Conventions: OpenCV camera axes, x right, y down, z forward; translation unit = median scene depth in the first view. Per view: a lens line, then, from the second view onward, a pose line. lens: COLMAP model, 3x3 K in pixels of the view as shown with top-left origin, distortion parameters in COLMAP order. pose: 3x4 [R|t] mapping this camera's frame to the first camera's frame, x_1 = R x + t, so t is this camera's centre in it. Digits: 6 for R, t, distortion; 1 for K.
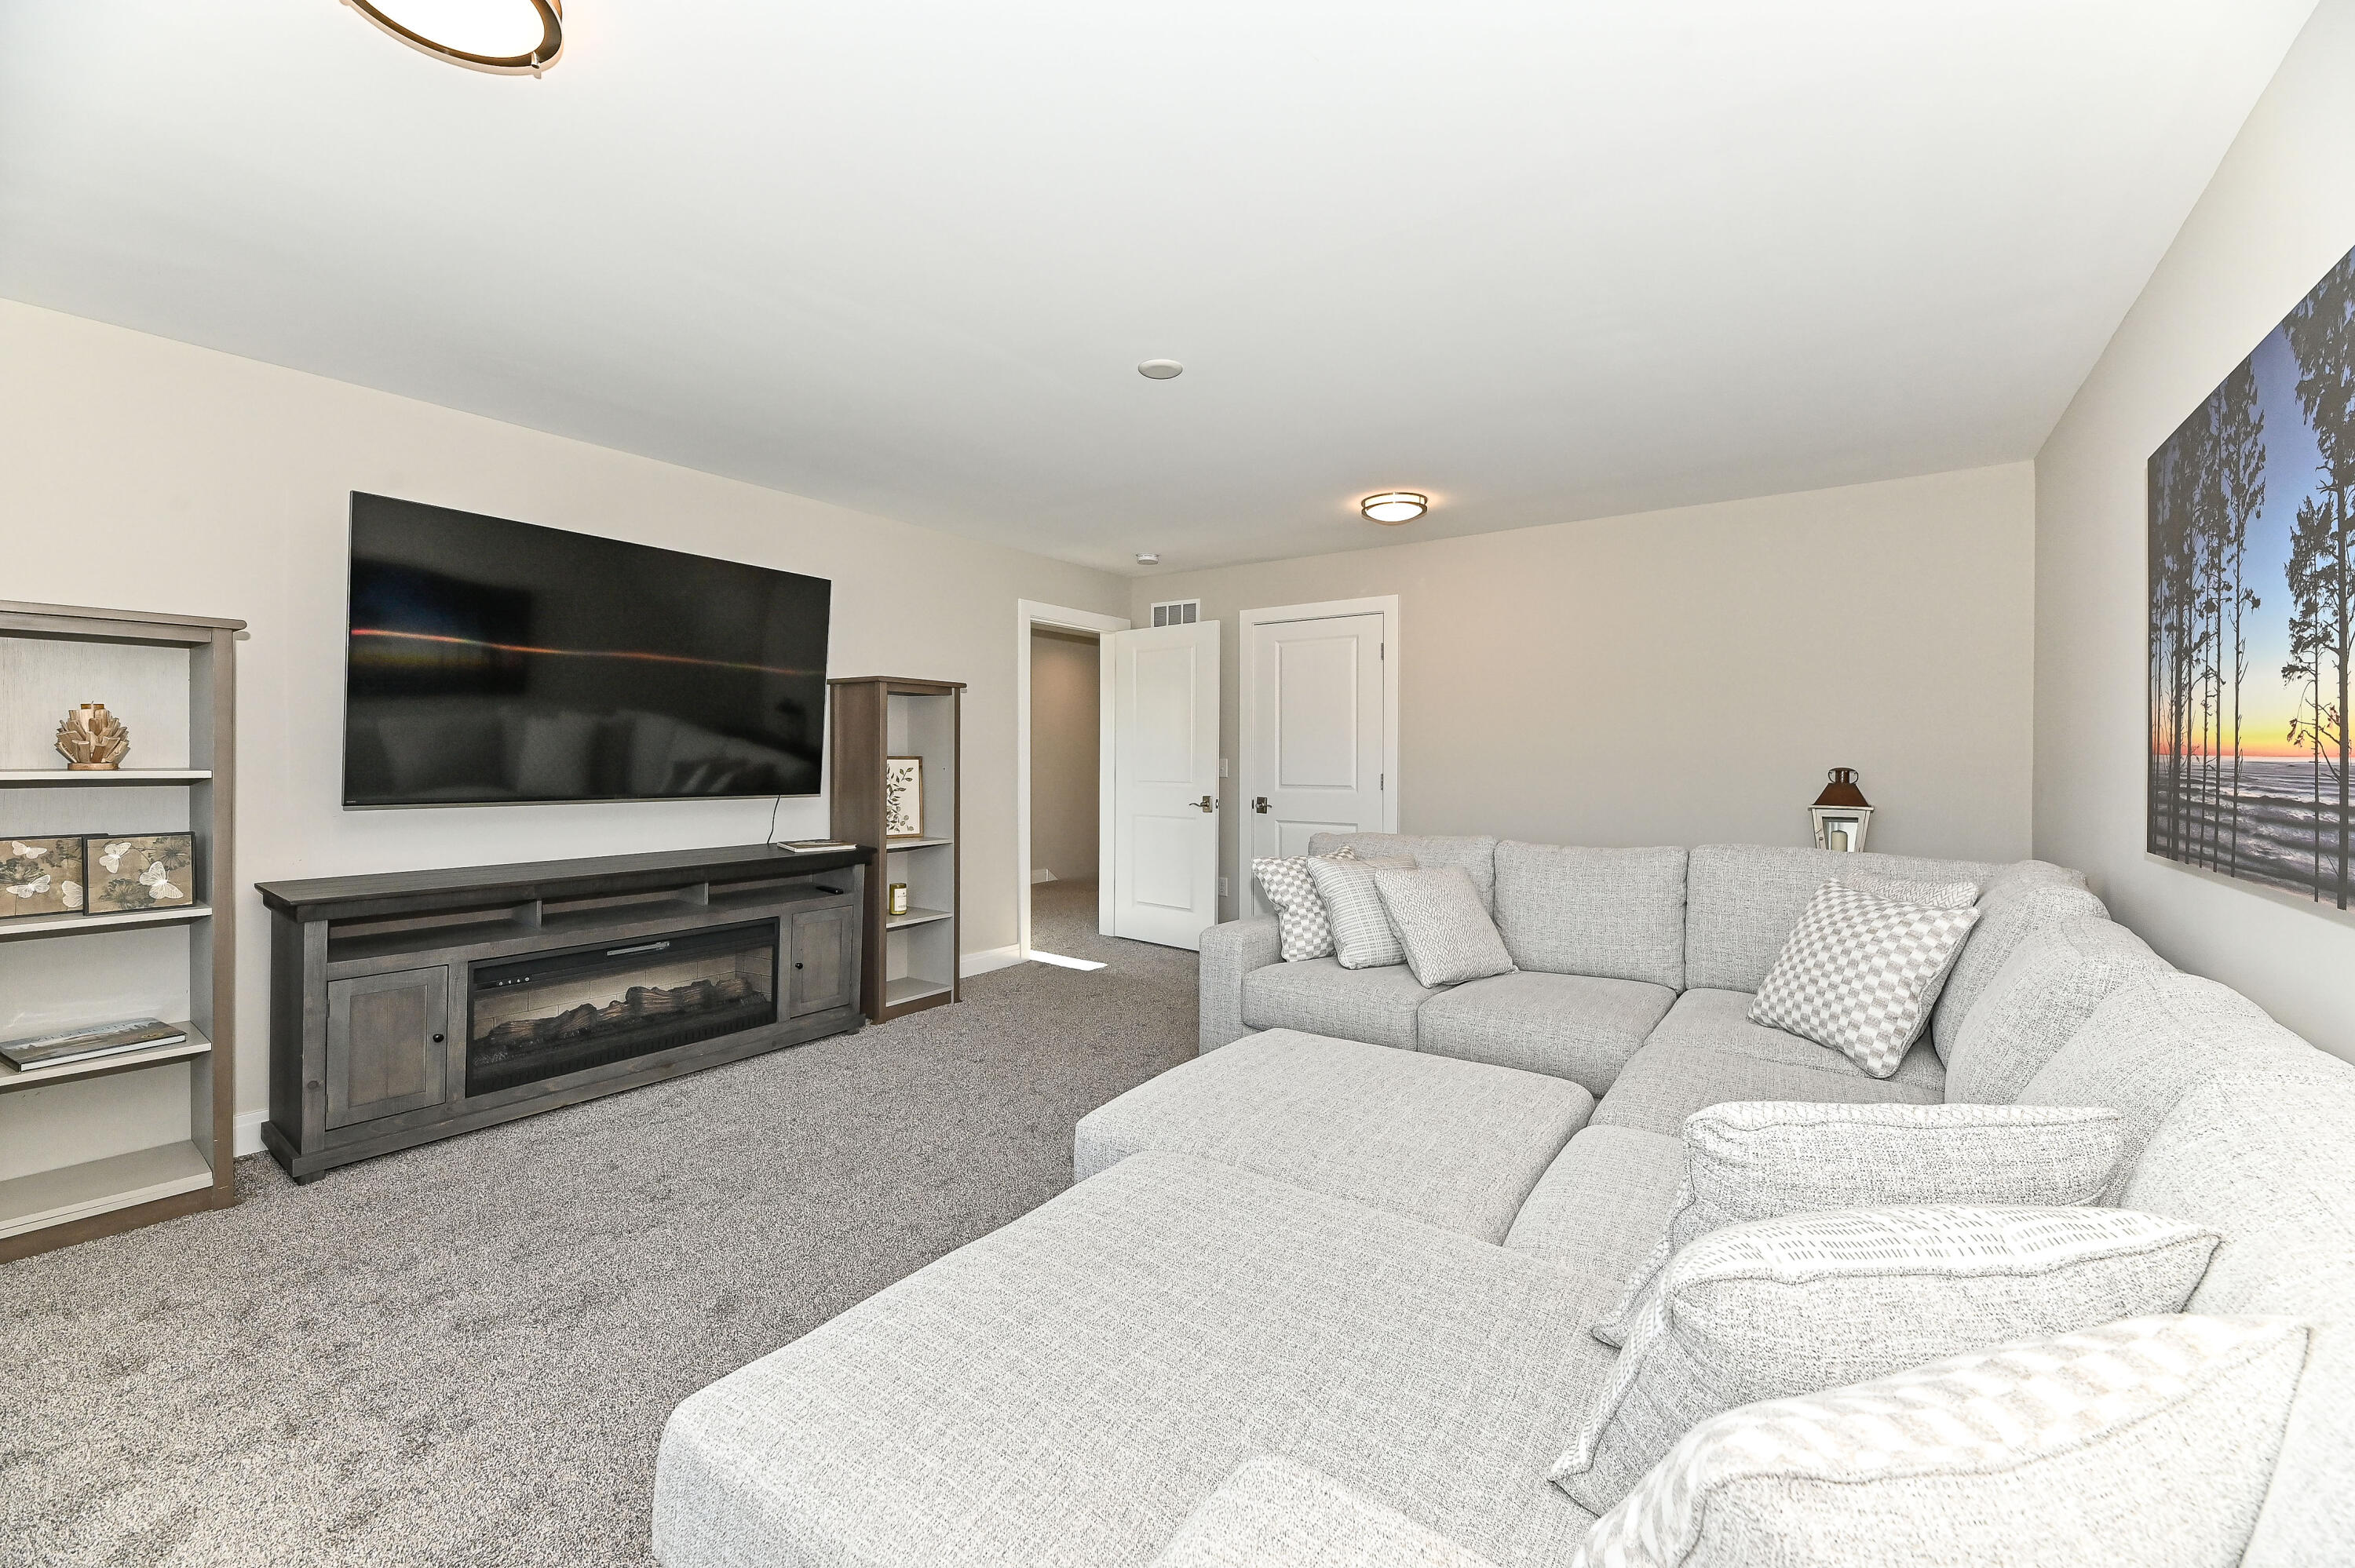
lens RADIAL K [[954.5, 0, 1170.5], [0, 954.5, 761.5], [0, 0, 1]] dist [0.000280, 0.000096]
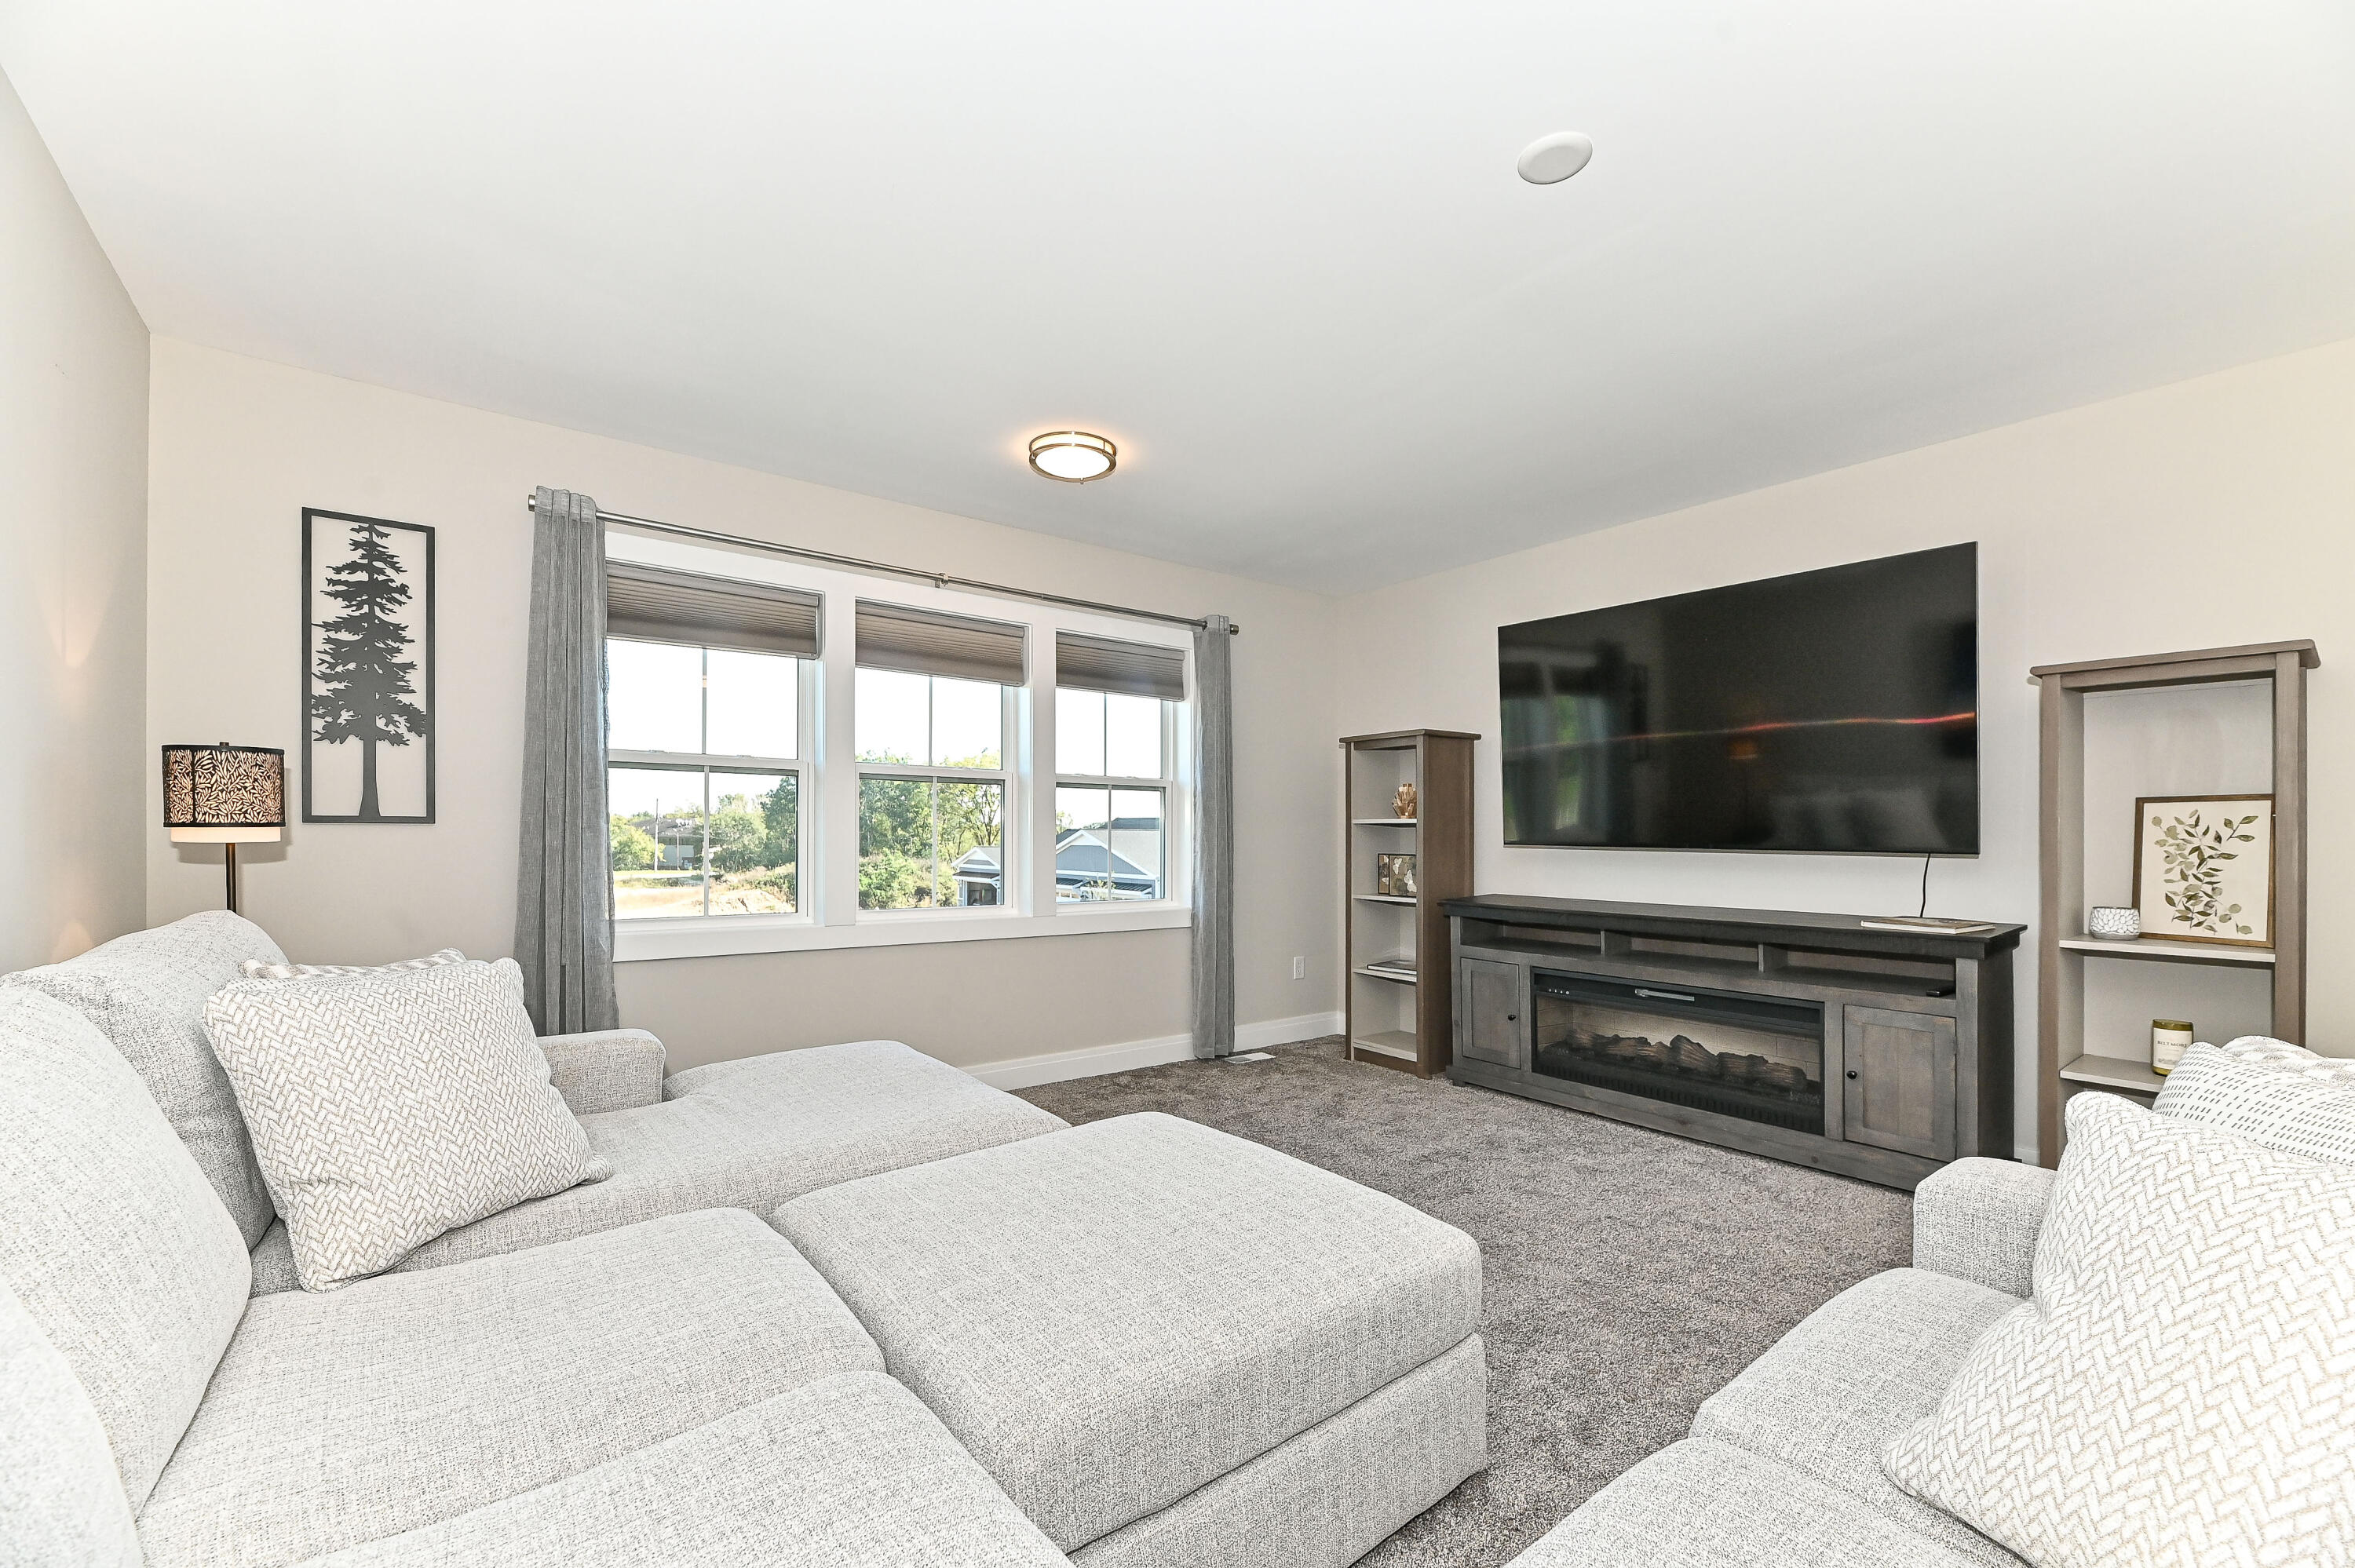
lens RADIAL K [[970.5, 0, 1173.9], [0, 970.5, 817.1], [0, 0, 1]] dist [-0.000818, -0.000049]
pose [[-0.288971, -0.021448, -0.957098, 0.577482], [-0.011056, 0.999757, -0.019066, 0.032909], [0.957274, 0.005072, -0.289138, 0.793313]]
